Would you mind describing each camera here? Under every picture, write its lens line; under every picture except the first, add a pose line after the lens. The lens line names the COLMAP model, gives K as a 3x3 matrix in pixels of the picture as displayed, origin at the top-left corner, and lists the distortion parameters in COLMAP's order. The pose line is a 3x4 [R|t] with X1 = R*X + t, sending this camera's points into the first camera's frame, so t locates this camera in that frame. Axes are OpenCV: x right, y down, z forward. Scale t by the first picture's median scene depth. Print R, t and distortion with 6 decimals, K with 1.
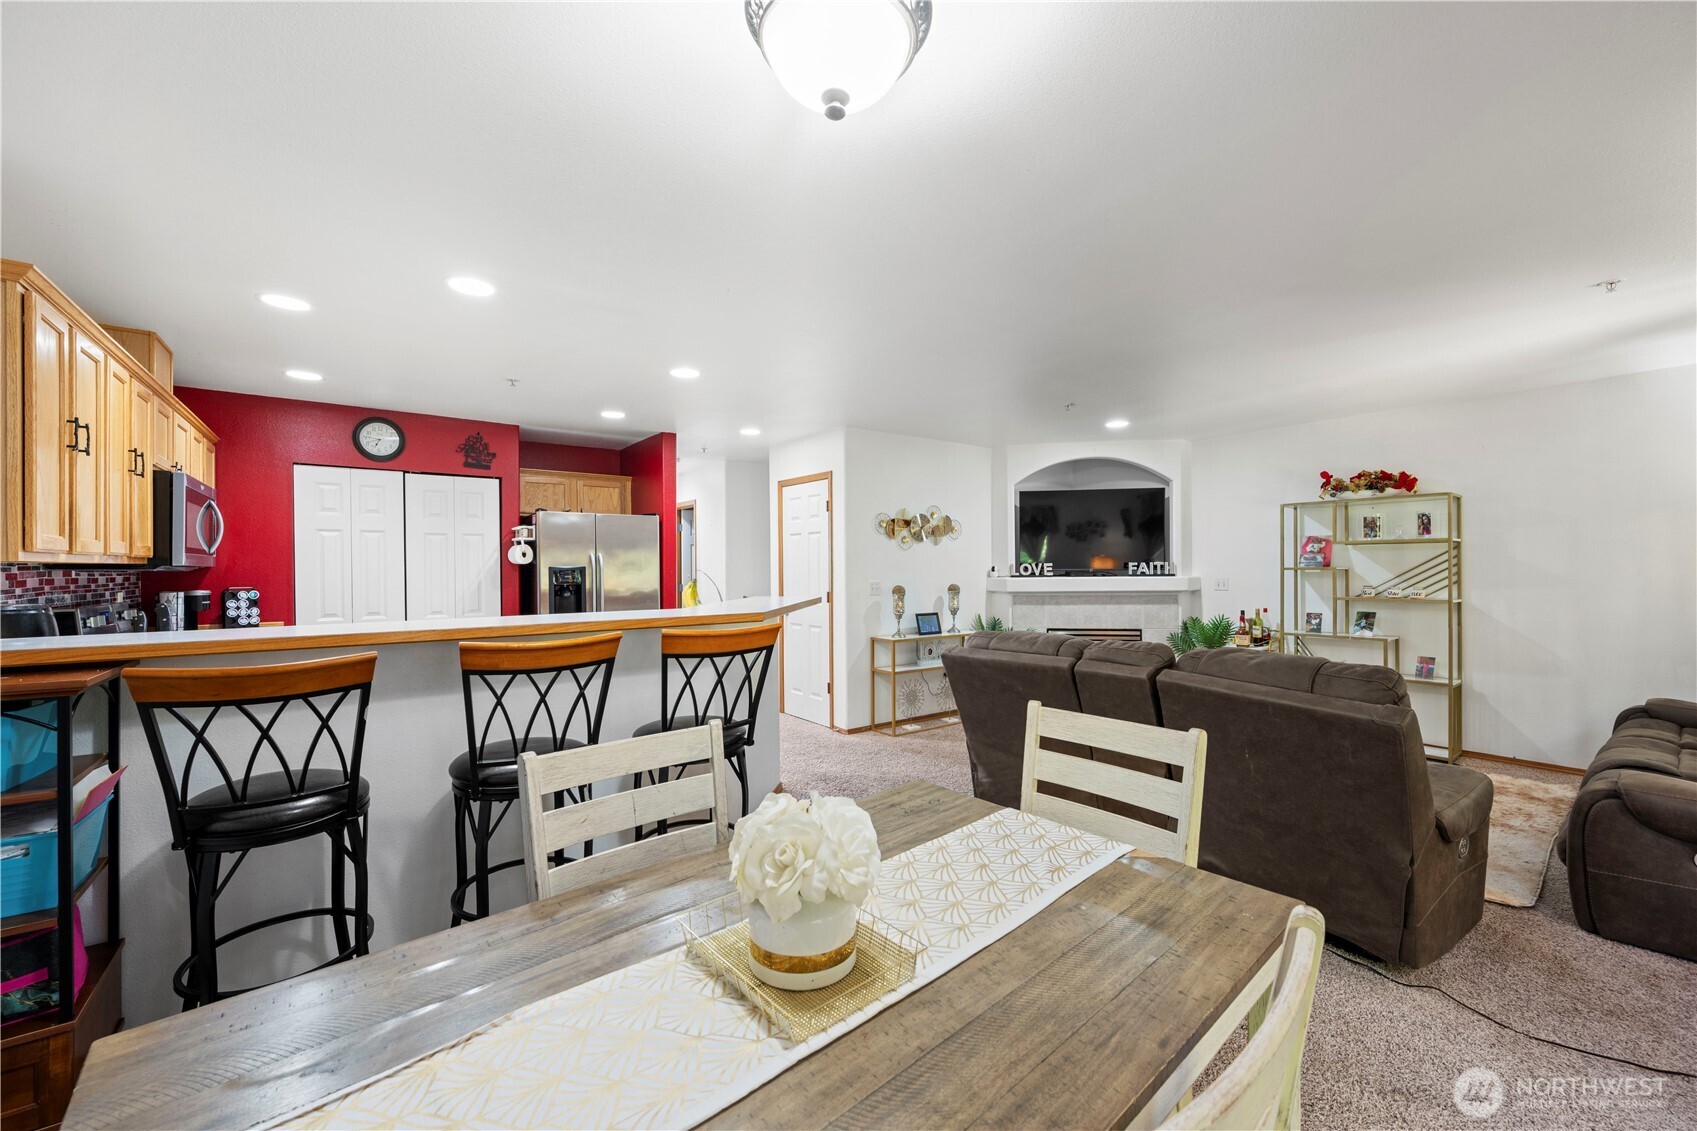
lens RADIAL K [[667.9, 0, 848.6], [0, 667.9, 571.4], [0, 0, 1]] dist [0.000620, 0.000336]
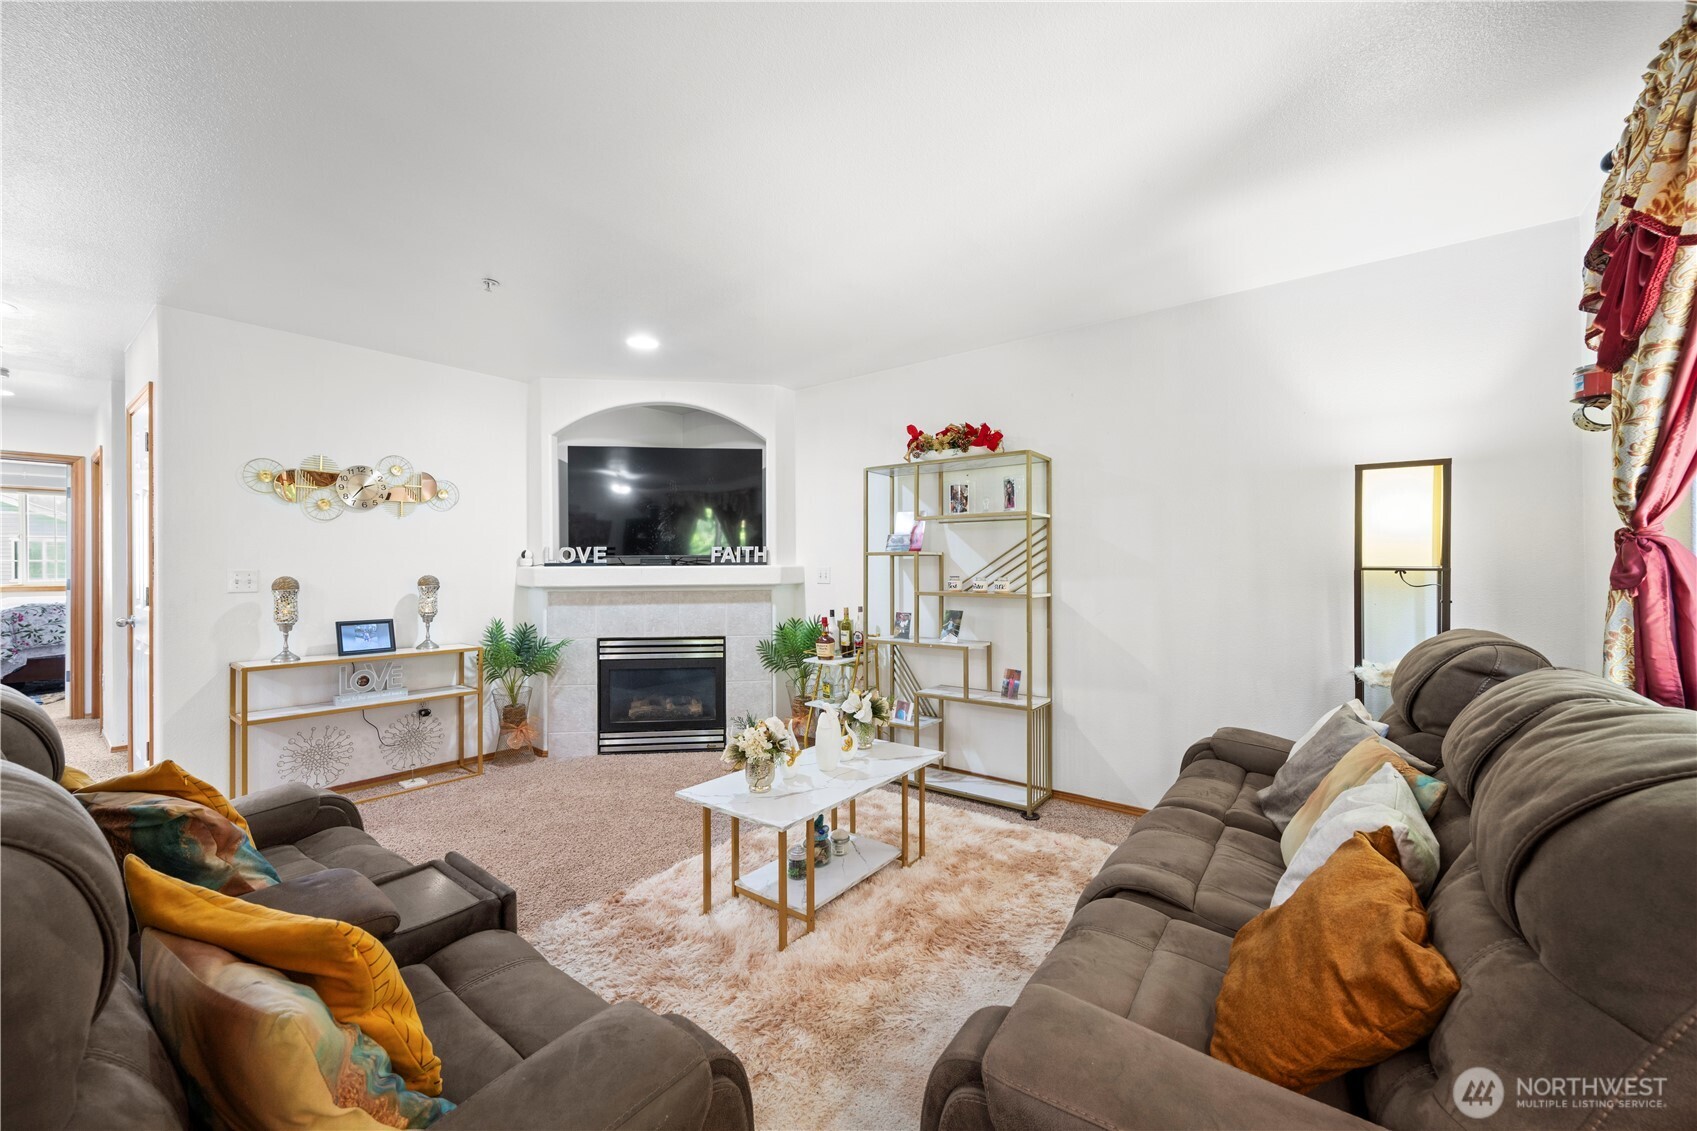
lens RADIAL K [[665.4, 0, 848.5], [0, 665.4, 565.5], [0, 0, 1]] dist [-0.001725, -0.000159]
pose [[0.964564, 0.004187, 0.263814, 0.455427], [-0.002563, 0.999976, -0.006501, 0.014438], [-0.263835, 0.005594, 0.964552, 0.300401]]
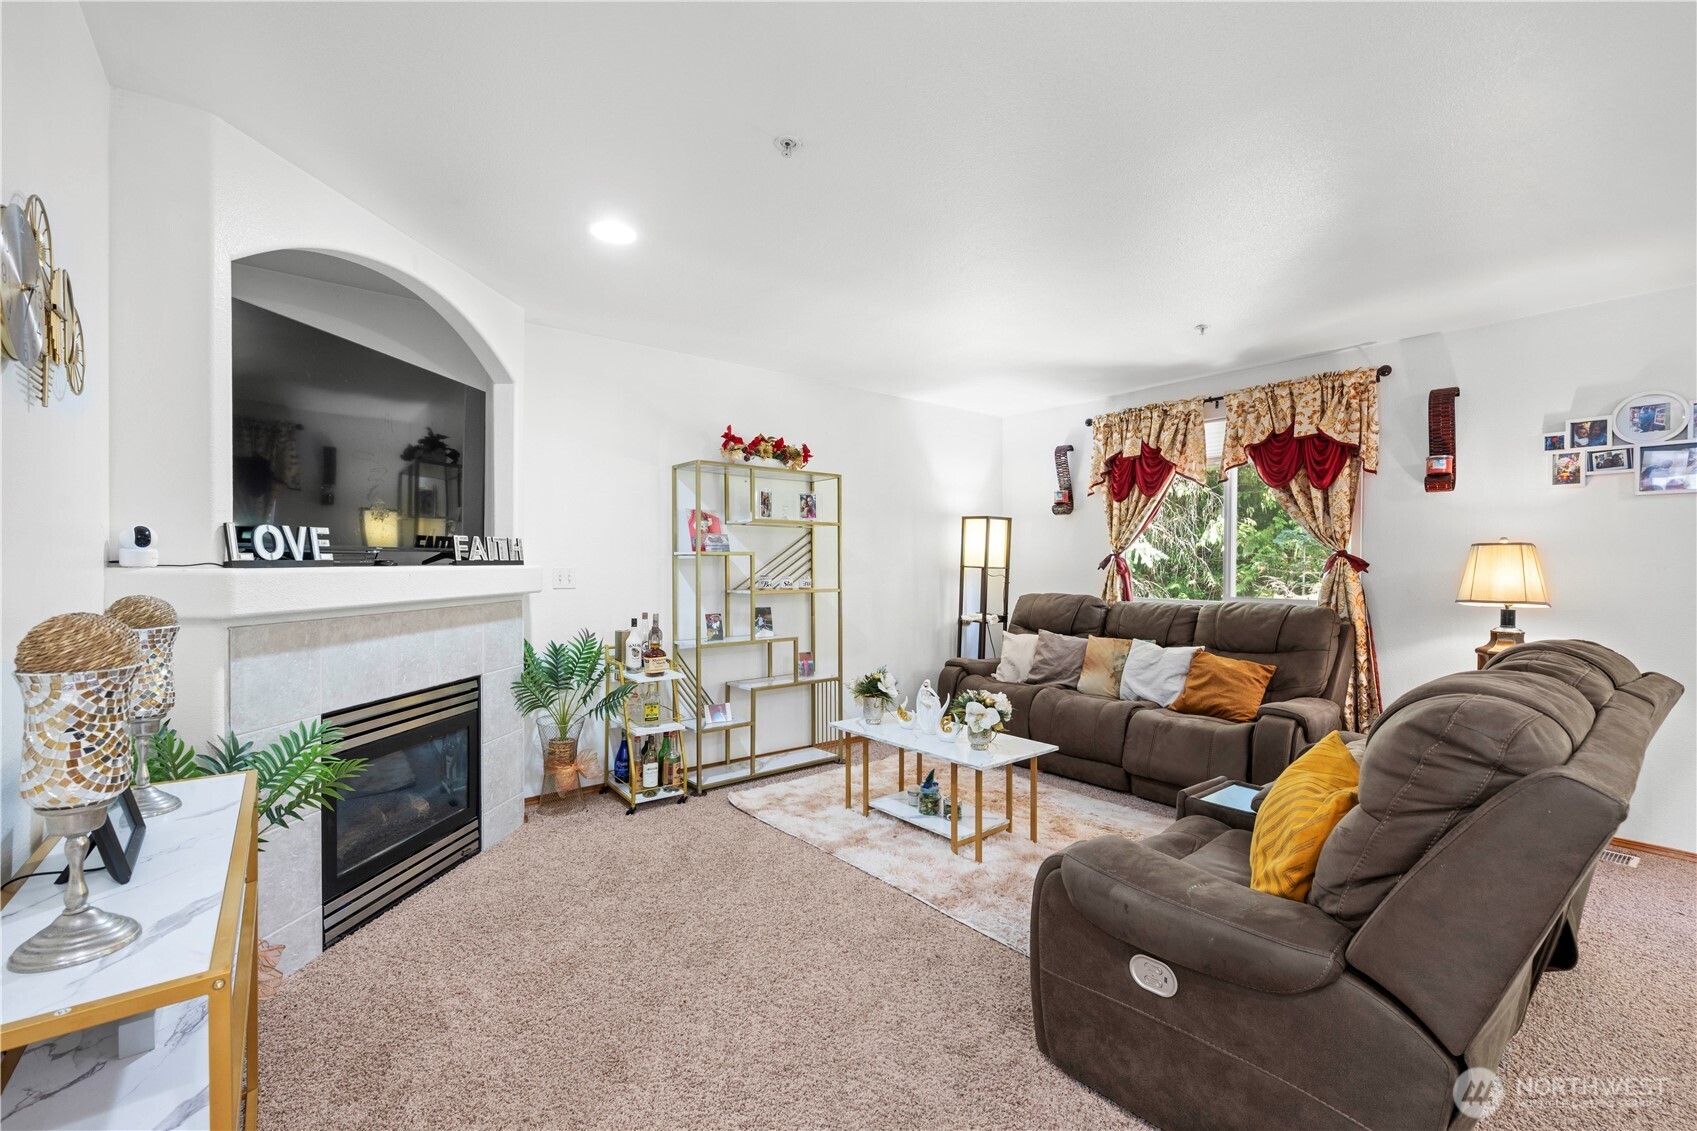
lens RADIAL K [[718.5, 0, 848.5], [0, 718.5, 565.5], [0, 0, 1]] dist [-0.001445, -0.000139]
pose [[-0.029600, 0.003119, 0.999557, -0.106616], [0.003897, 0.999988, -0.003005, 0.012235], [-0.999554, 0.003806, -0.029612, 0.909871]]
